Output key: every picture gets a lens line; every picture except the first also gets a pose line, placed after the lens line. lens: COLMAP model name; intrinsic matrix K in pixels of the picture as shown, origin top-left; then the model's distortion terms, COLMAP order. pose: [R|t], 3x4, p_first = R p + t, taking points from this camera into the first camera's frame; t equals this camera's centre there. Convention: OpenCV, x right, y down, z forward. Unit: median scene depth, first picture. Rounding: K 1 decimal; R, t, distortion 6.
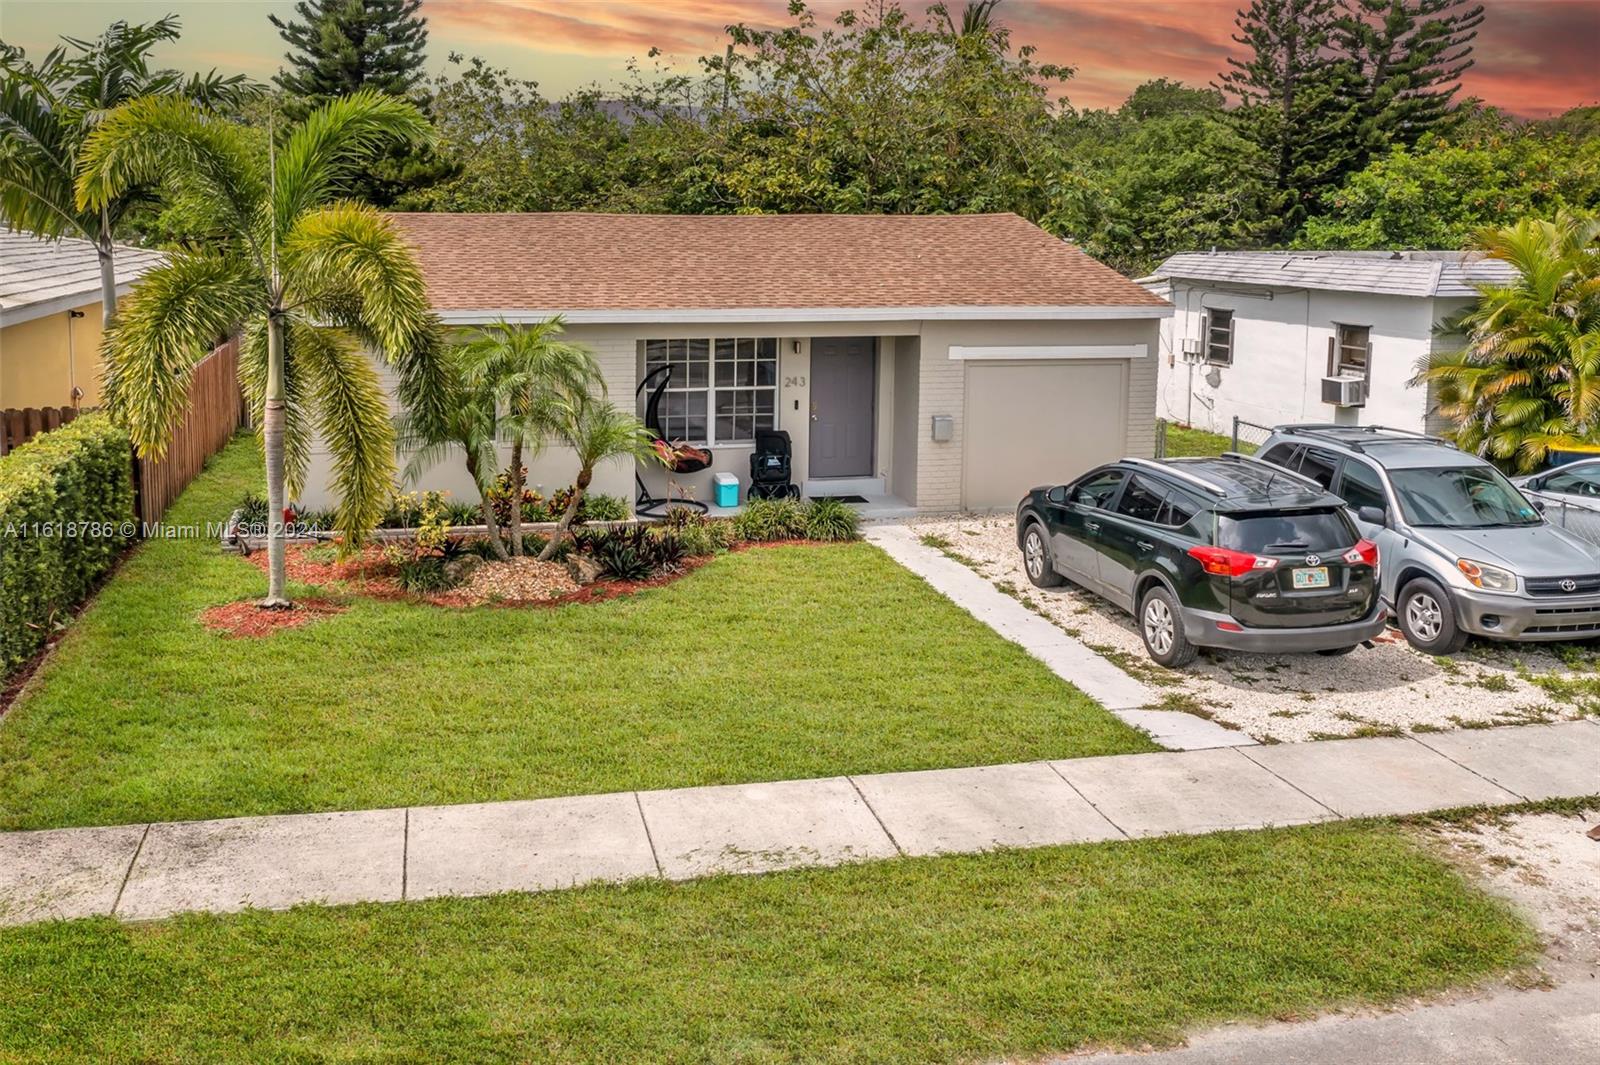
lens RADIAL K [[1428.9, 0, 583.7], [0, 1428.9, 306.3], [0, 0, 1]] dist [-0.014693, 0.004049]
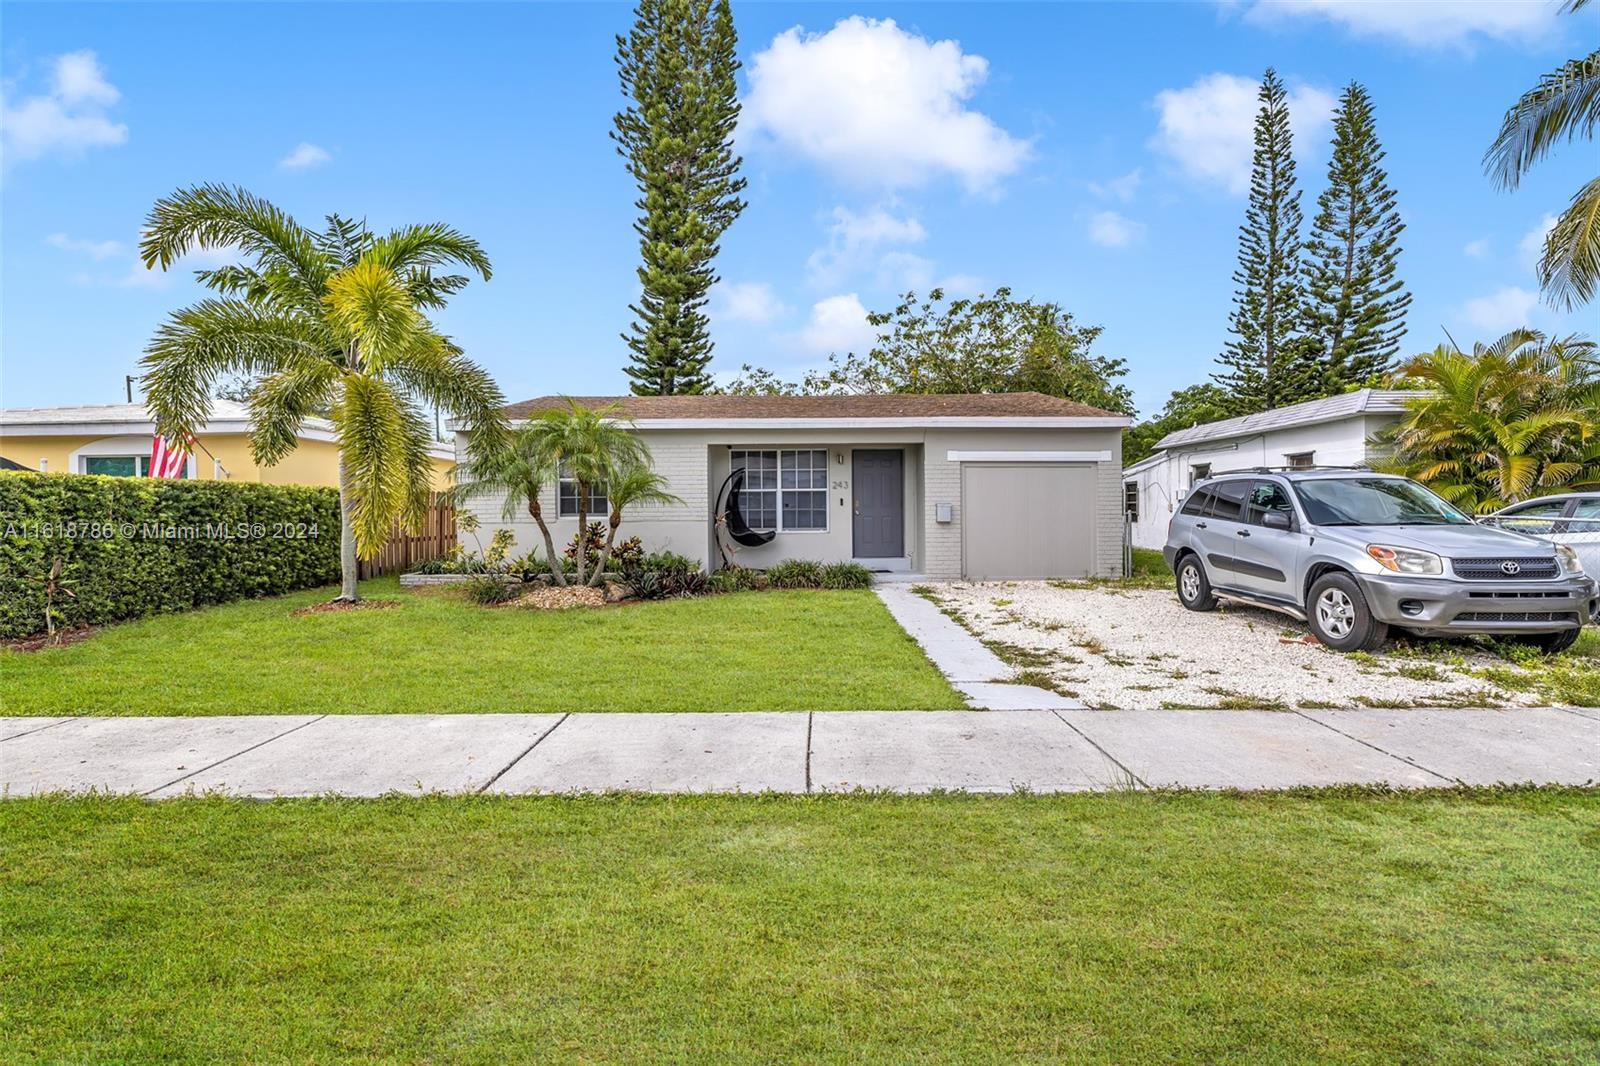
lens RADIAL K [[725.3, 0, 777.3], [0, 725.3, 485.8], [0, 0, 1]] dist [0.002627, 0.000046]
pose [[0.984607, -0.010262, -0.174481, 0.261123], [-0.008071, 0.994541, -0.104036, 0.157288], [0.174596, 0.103843, 0.979149, 0.380131]]
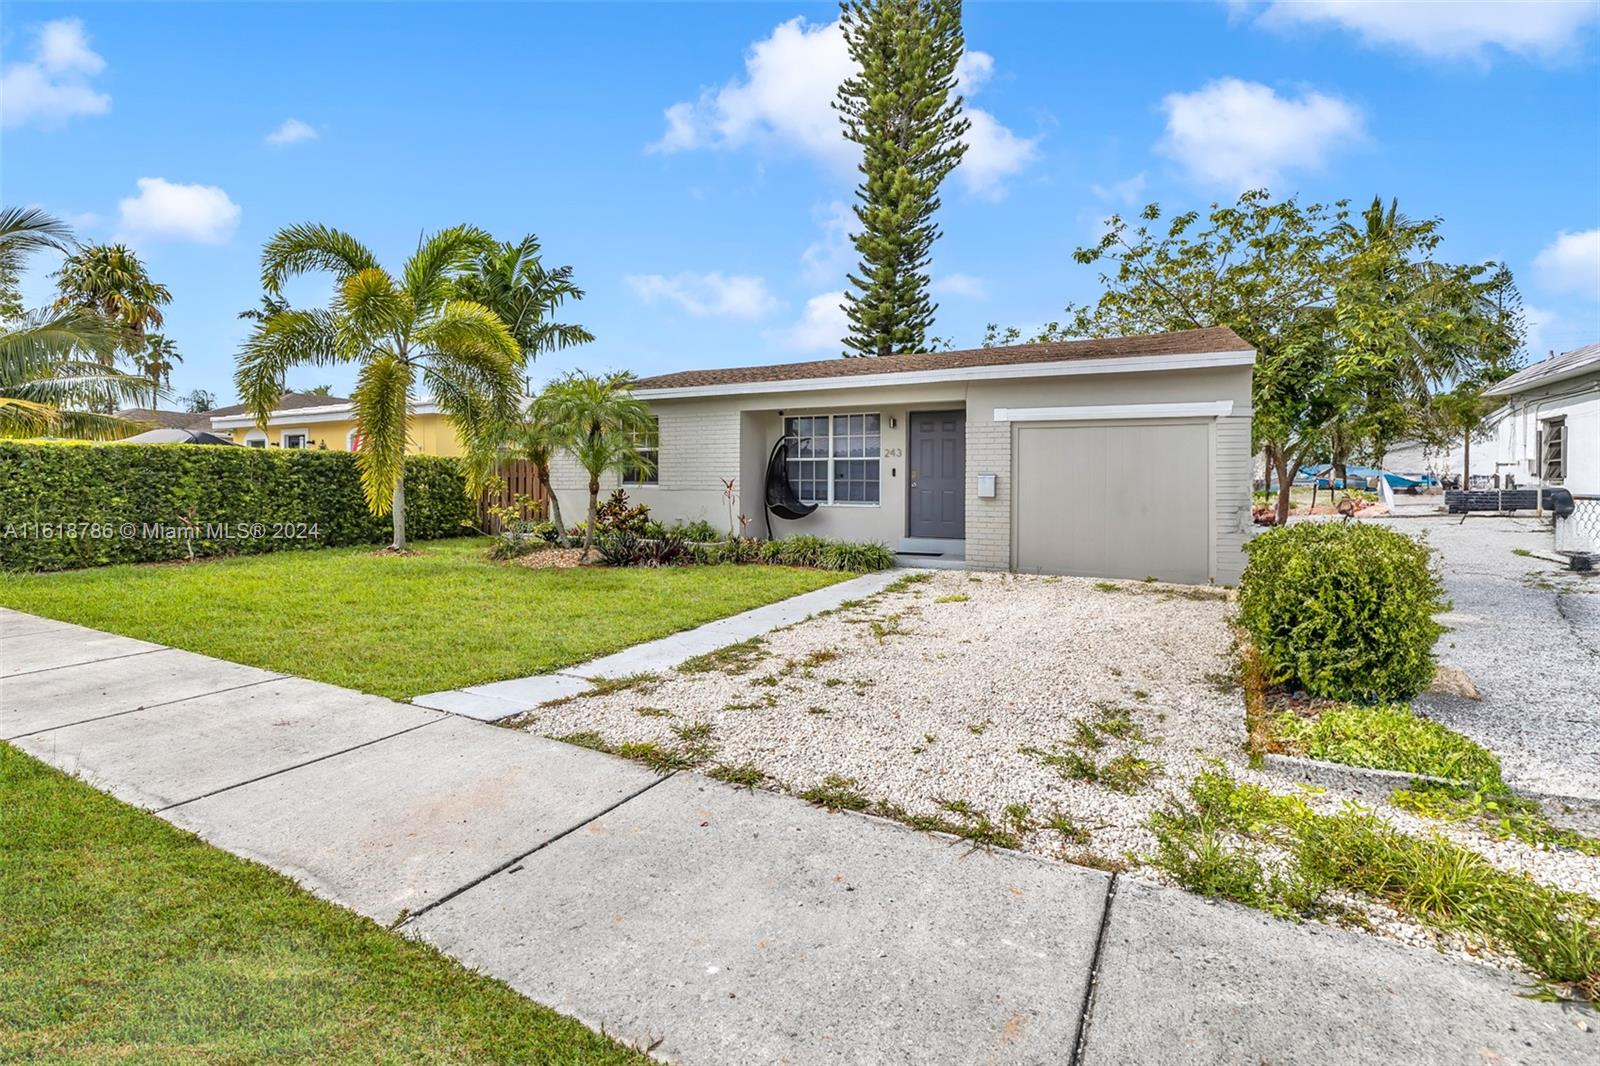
lens RADIAL K [[731.2, 0, 759.2], [0, 731.2, 468.3], [0, 0, 1]] dist [-0.001048, -0.000060]
pose [[0.781687, -0.005081, -0.623651, 0.549780], [-0.055346, 0.995456, -0.077482, 0.148234], [0.621211, 0.095084, 0.777854, 0.565150]]
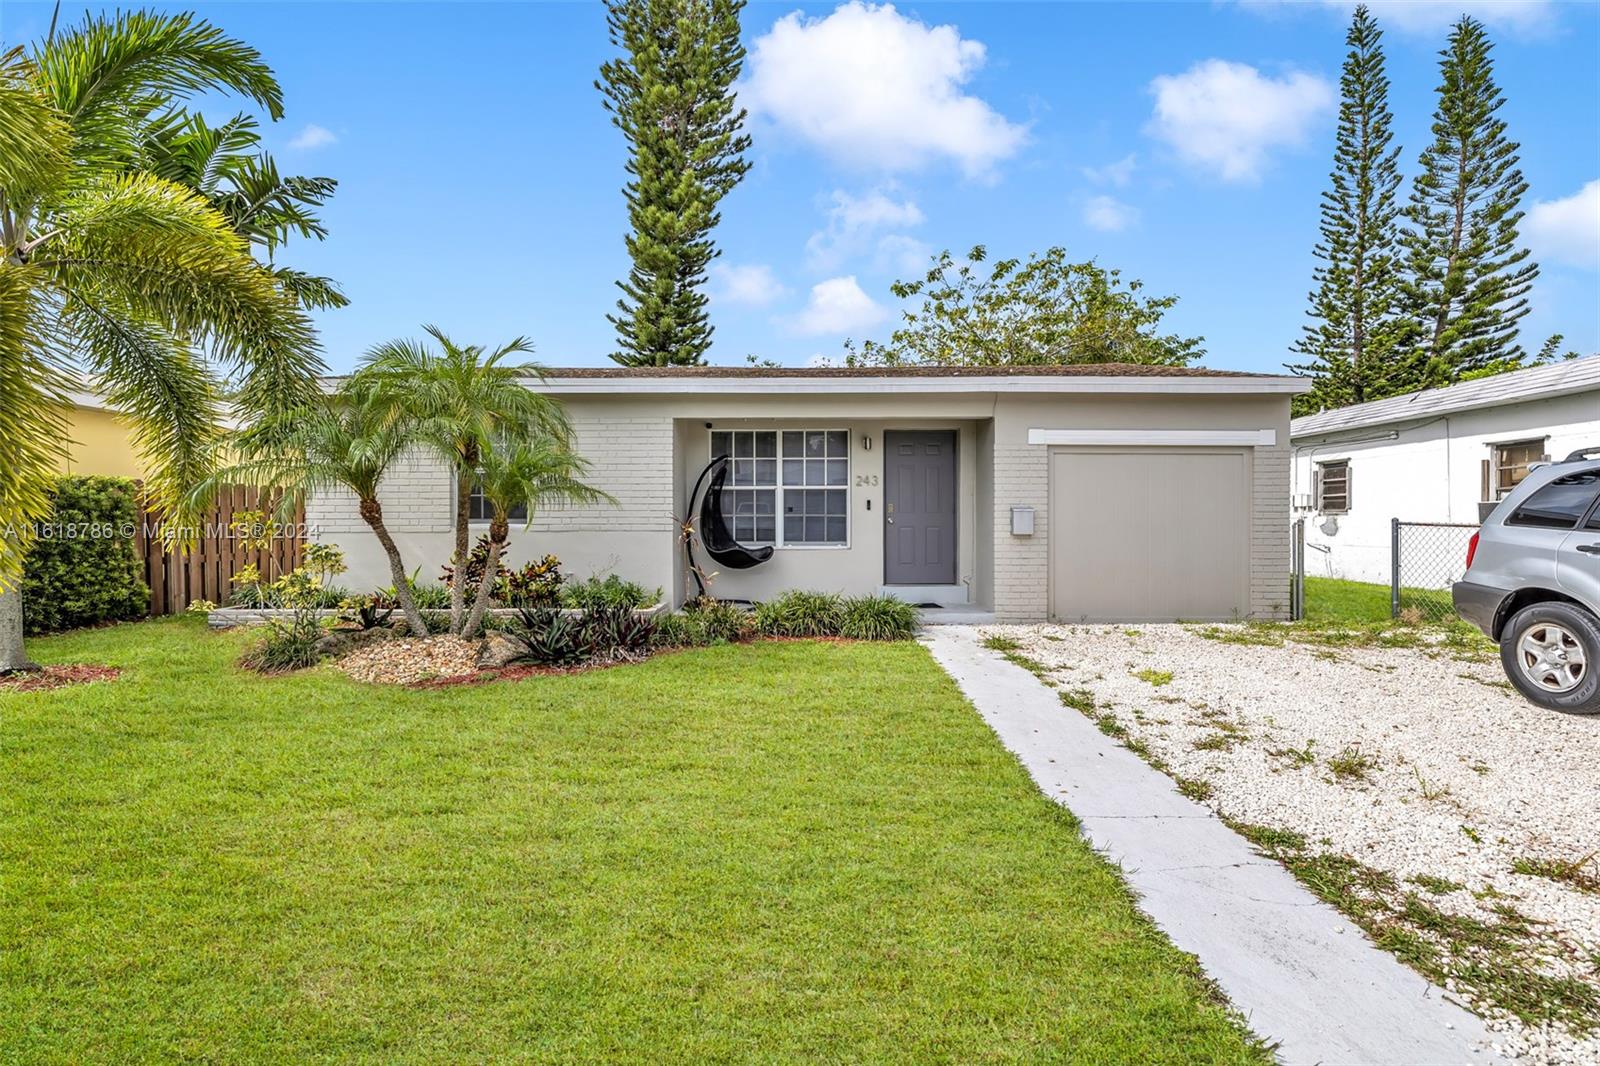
lens RADIAL K [[710.0, 0, 785.6], [0, 710.0, 505.5], [0, 0, 1]] dist [0.003145, -0.000122]
pose [[0.983728, -0.001631, -0.179659, 0.223527], [-0.014603, 0.995924, -0.089001, 0.139884], [0.179072, 0.090176, 0.979695, 0.651928]]
